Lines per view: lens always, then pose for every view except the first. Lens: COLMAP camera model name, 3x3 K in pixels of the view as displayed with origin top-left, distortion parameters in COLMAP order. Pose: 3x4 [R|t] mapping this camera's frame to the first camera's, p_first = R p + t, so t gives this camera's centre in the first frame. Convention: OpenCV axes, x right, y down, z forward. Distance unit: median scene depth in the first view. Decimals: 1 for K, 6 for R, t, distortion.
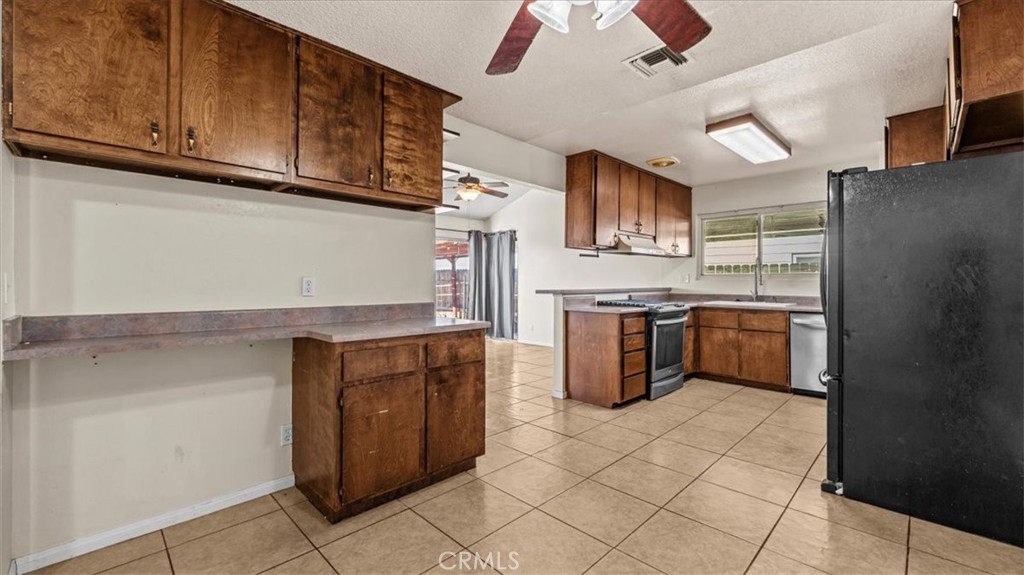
lens RADIAL K [[416.2, 0, 518.7], [0, 416.2, 279.6], [0, 0, 1]] dist [-0.000127, -0.001432]
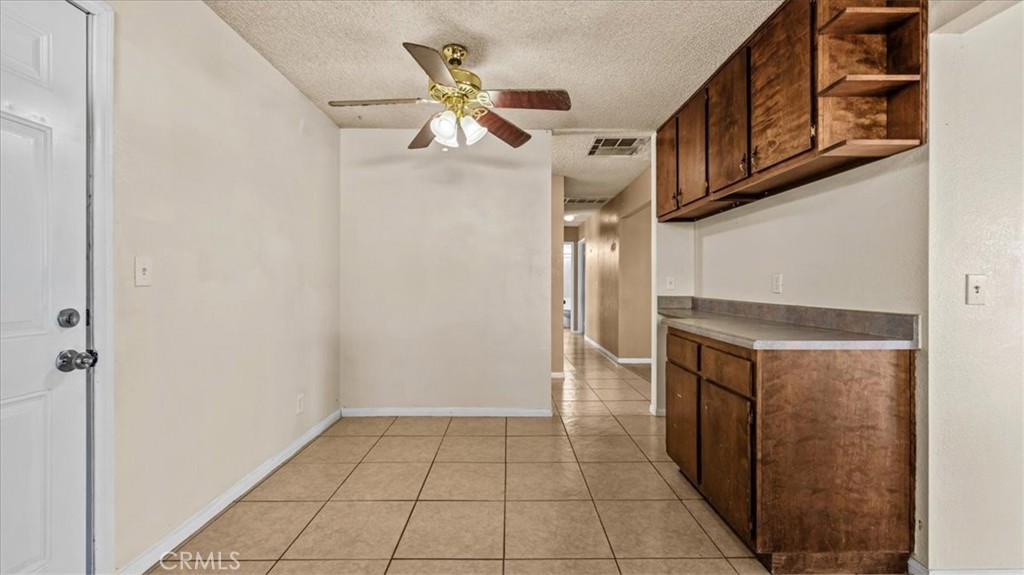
lens RADIAL K [[416.2, 0, 506.3], [0, 416.2, 284.6], [0, 0, 1]] dist [-0.000127, -0.001432]
pose [[-0.714467, -0.013243, -0.699544, 0.361903], [-0.006854, 0.999905, -0.011929, 0.019316], [0.699636, -0.003728, -0.714490, 0.685867]]
